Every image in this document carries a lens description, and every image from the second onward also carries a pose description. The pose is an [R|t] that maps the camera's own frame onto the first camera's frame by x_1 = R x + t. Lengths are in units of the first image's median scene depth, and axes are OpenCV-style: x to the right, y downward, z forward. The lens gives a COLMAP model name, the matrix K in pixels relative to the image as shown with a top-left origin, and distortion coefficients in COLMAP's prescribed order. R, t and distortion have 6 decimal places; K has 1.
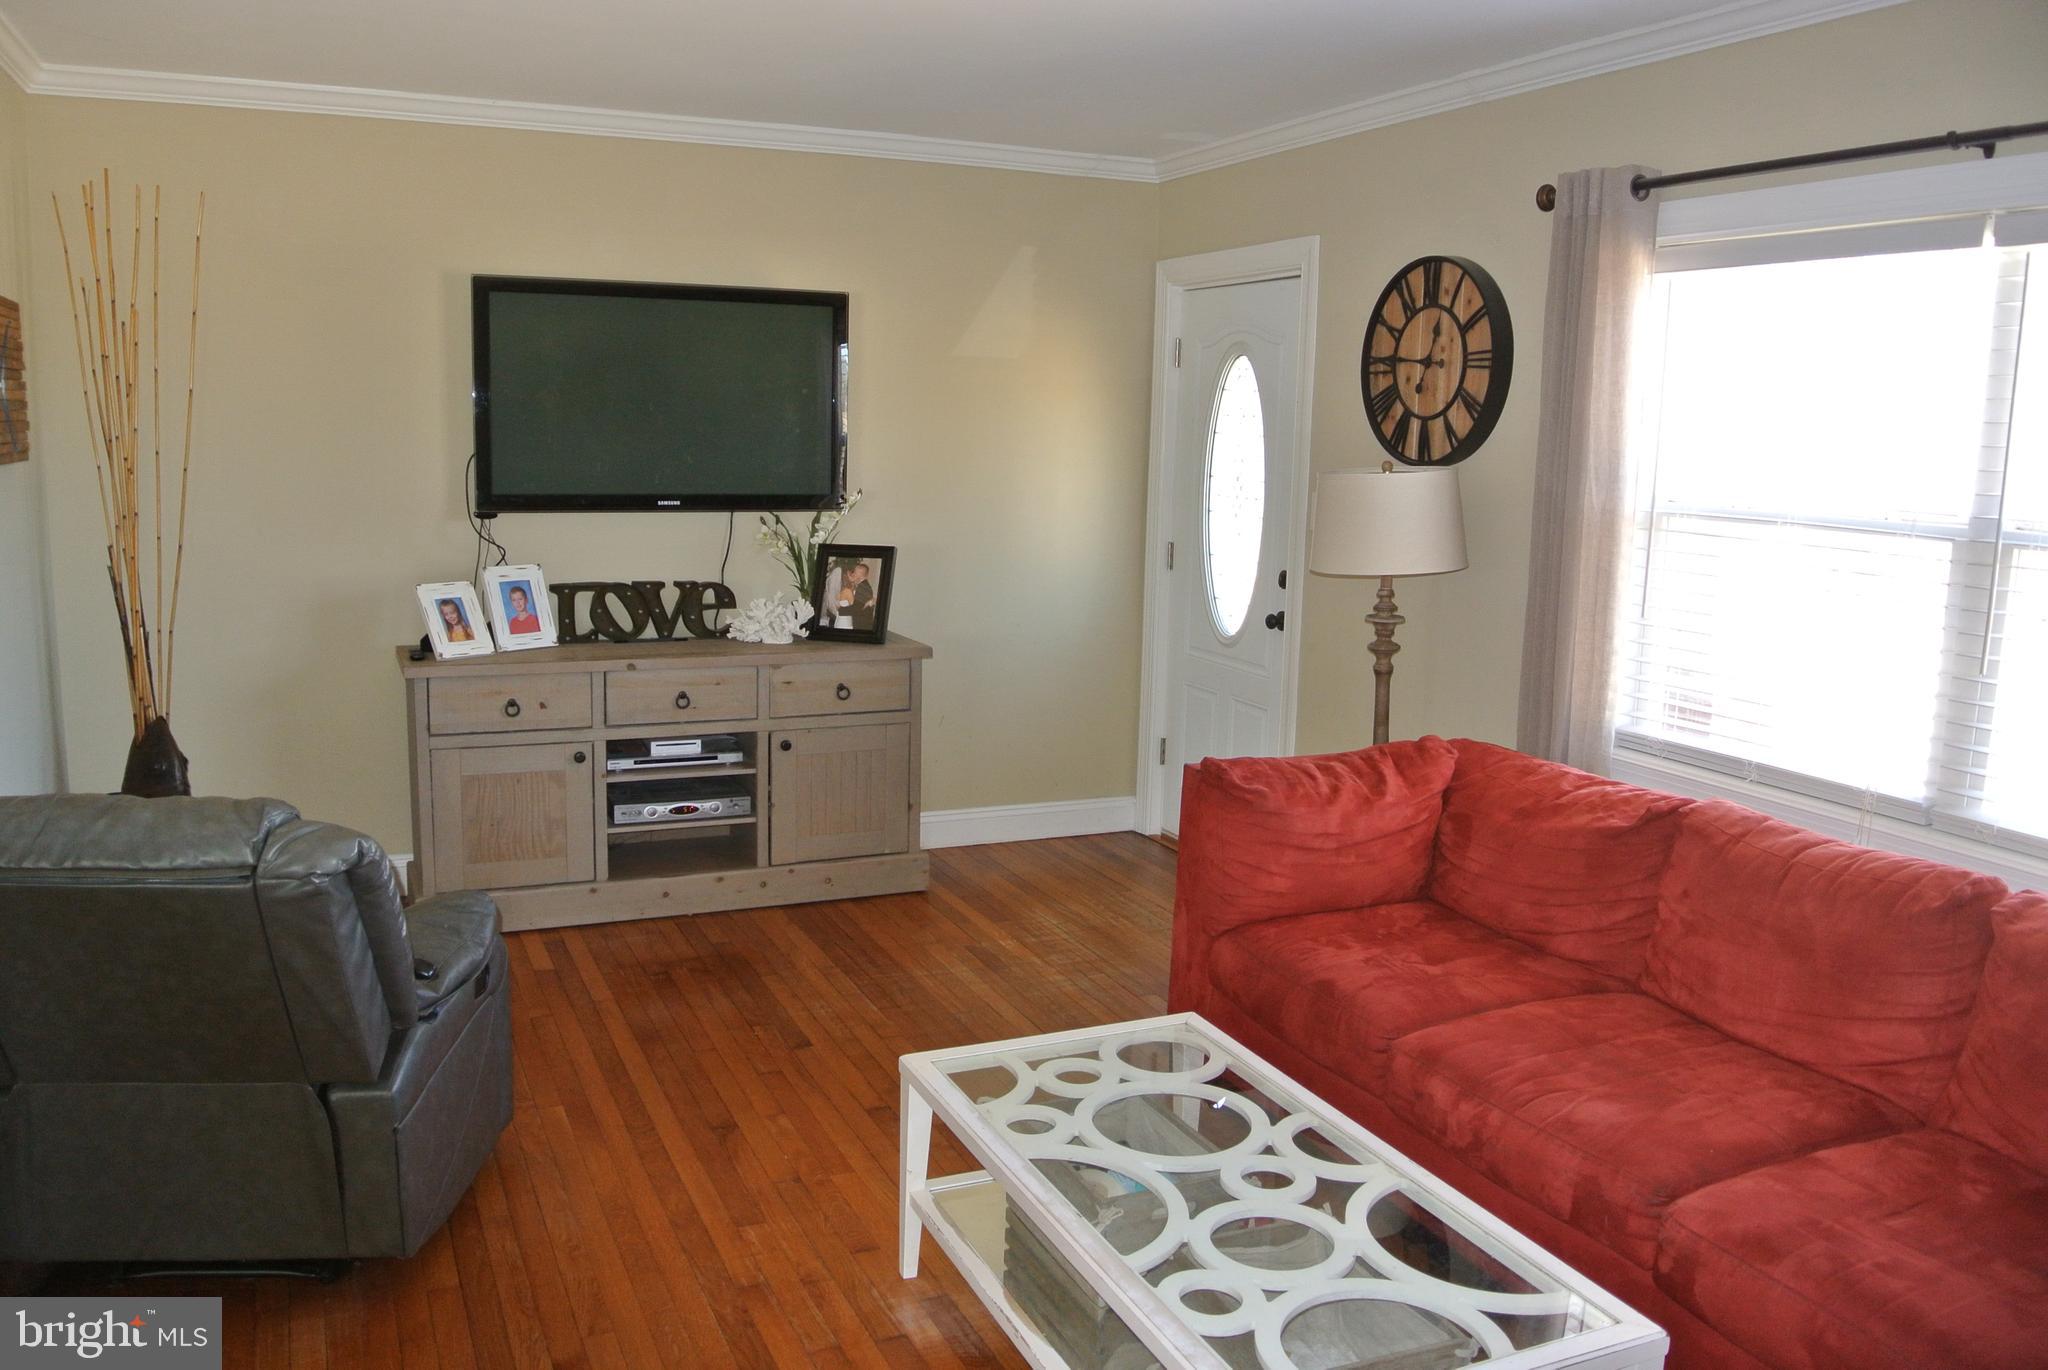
lens RADIAL K [[1588.0, 0, 999.1], [0, 1588.0, 686.2], [0, 0, 1]] dist [-0.086409, 0.037541]
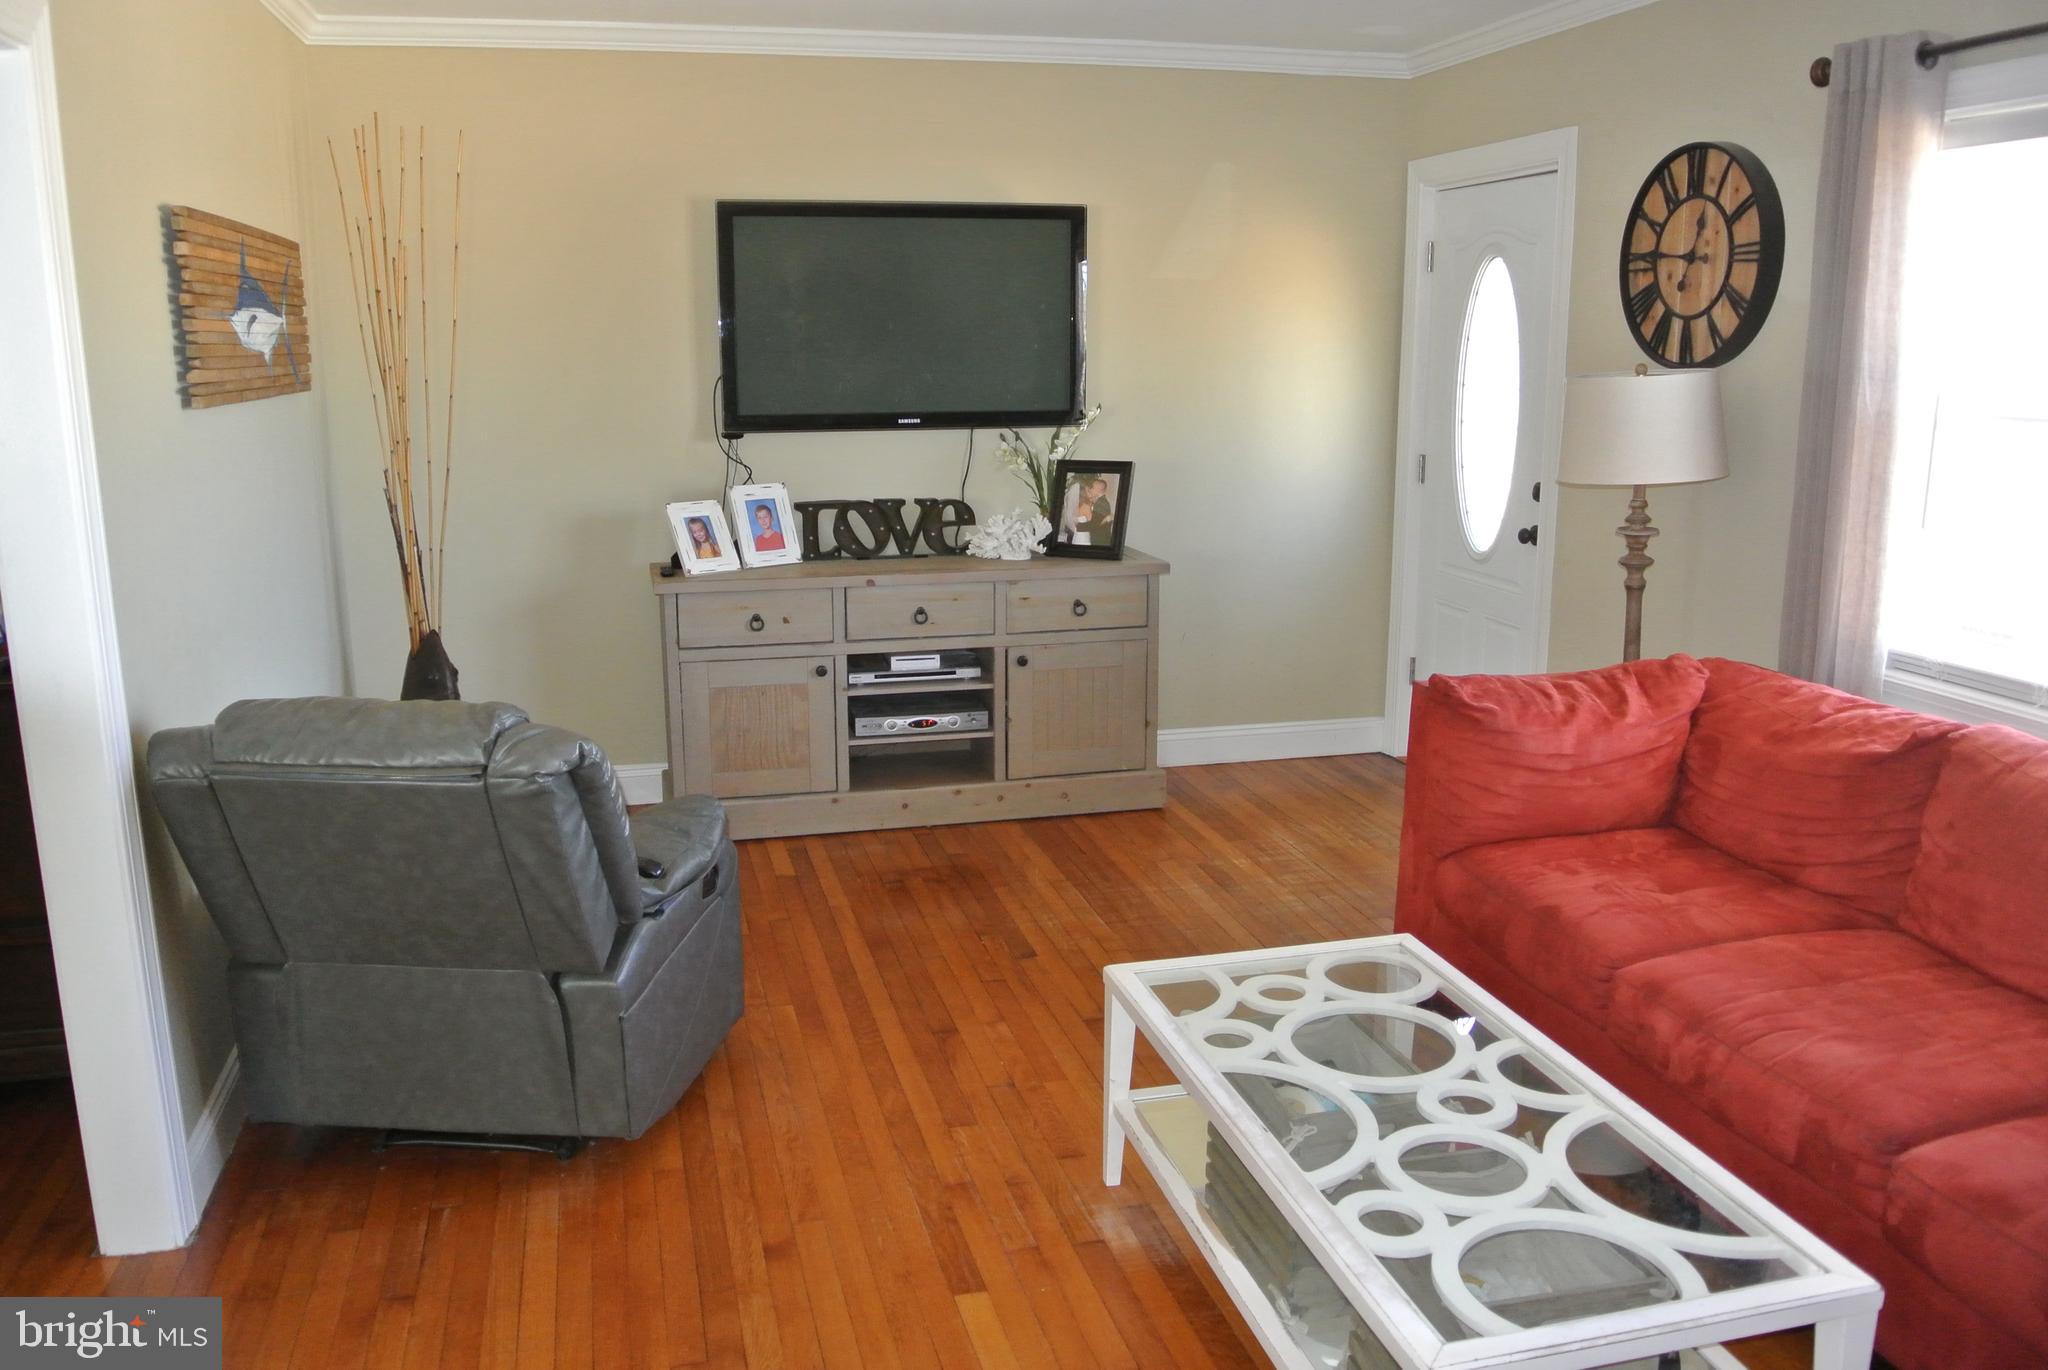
lens RADIAL K [[1588.0, 0, 999.1], [0, 1588.0, 686.2], [0, 0, 1]] dist [-0.086409, 0.037541]
pose [[0.985011, 0.009966, -0.172201, 0.027827], [-0.001559, 0.998803, 0.048884, 0.004571], [0.172483, -0.047883, 0.983848, 0.004382]]
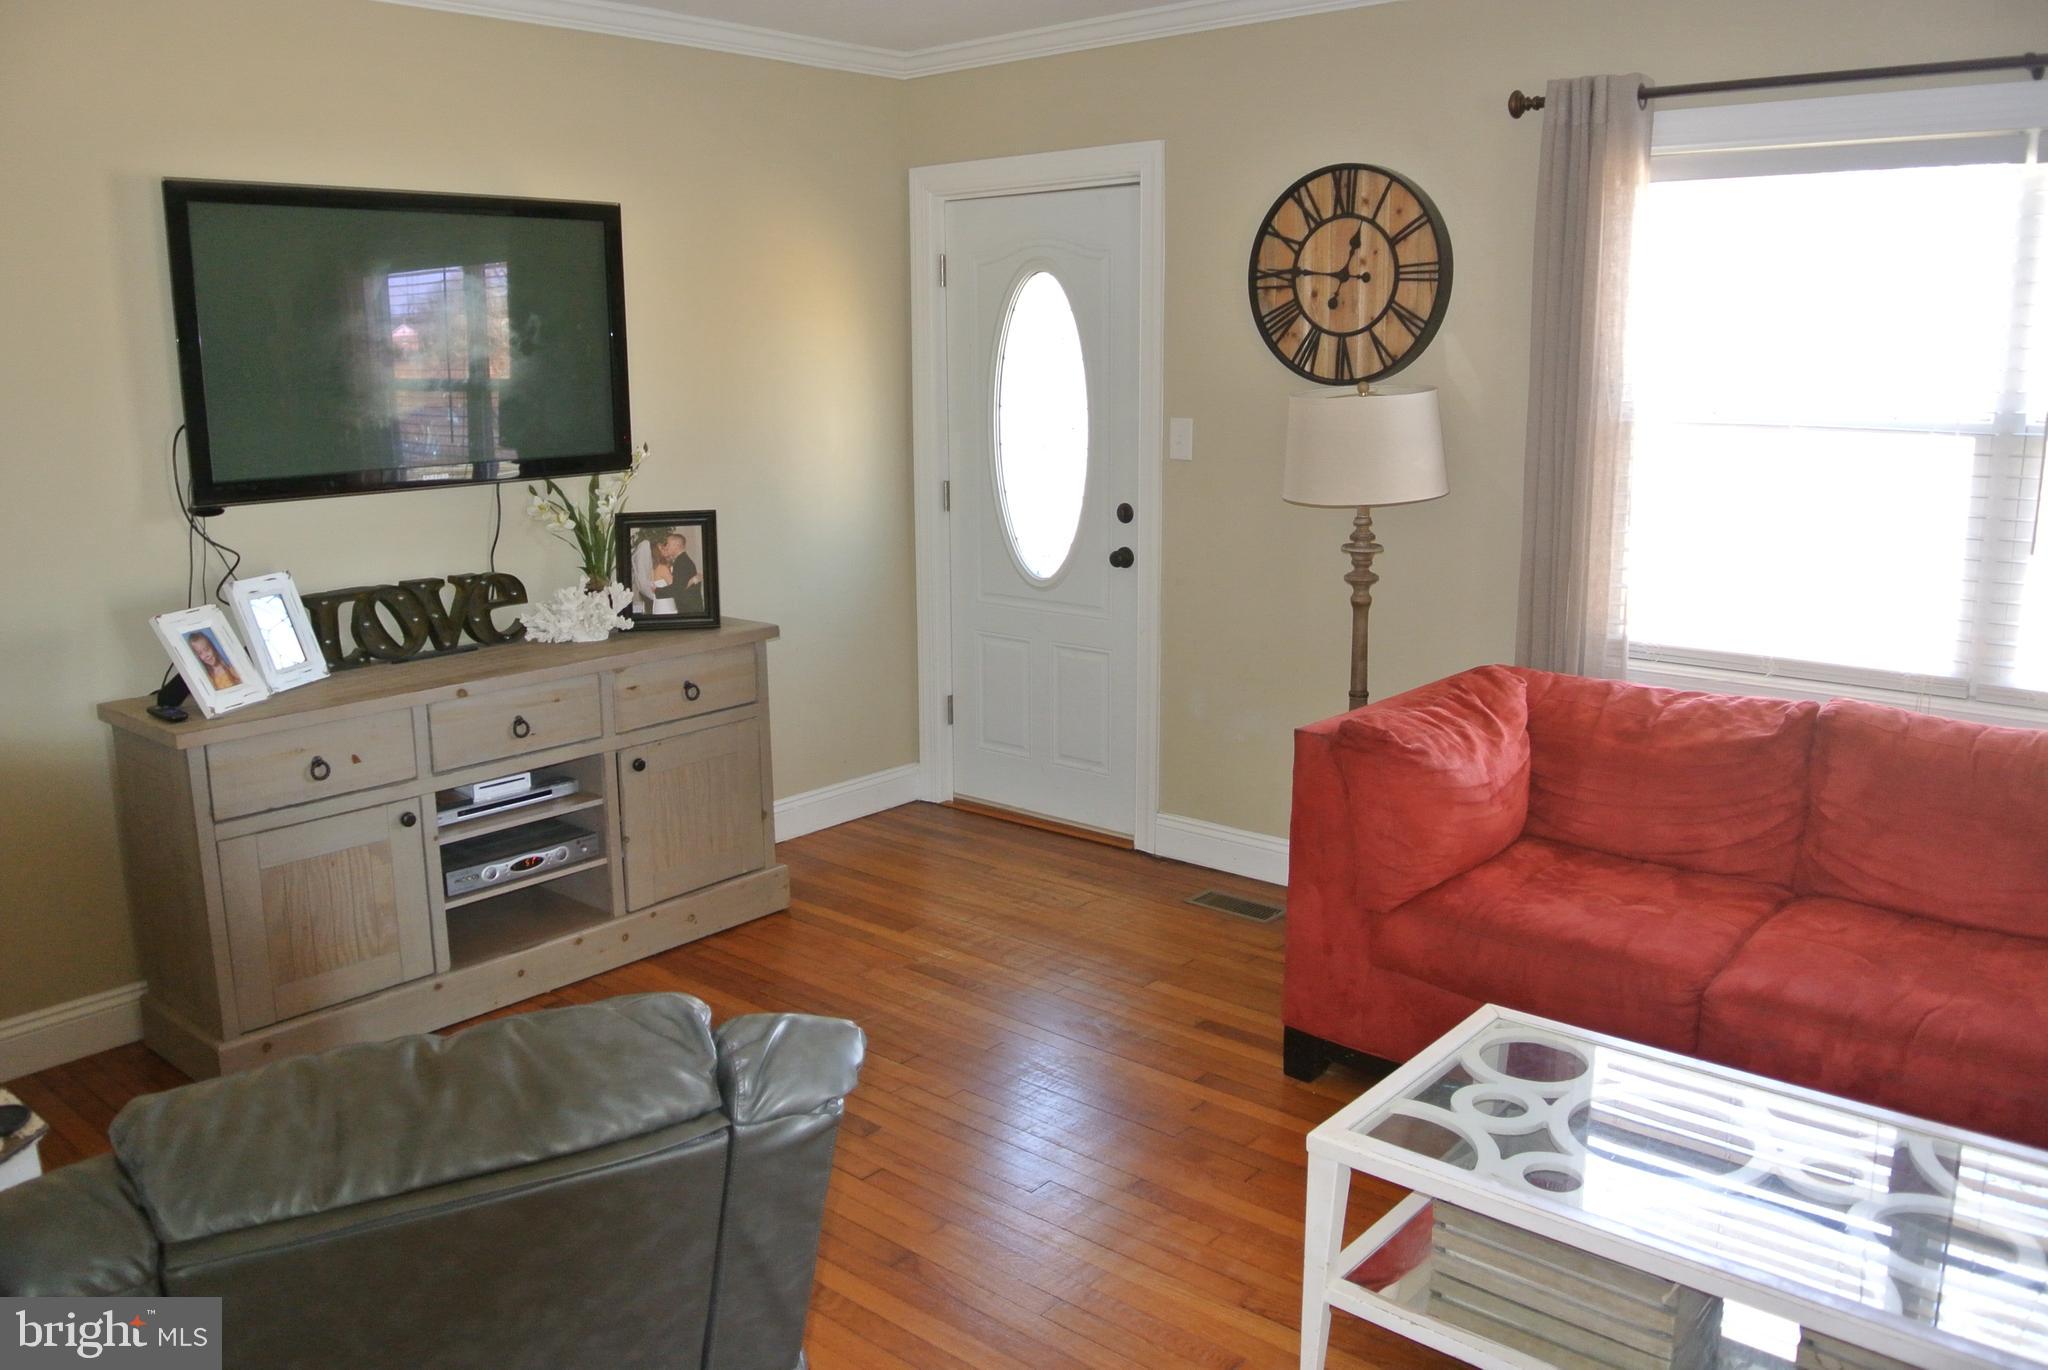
lens RADIAL K [[1588.0, 0, 999.1], [0, 1588.0, 686.2], [0, 0, 1]] dist [-0.086409, 0.037541]
pose [[0.904270, -0.120918, 0.409482, -0.330856], [0.101107, 0.992425, 0.069781, -0.045564], [-0.414818, -0.021700, 0.909646, 0.208517]]
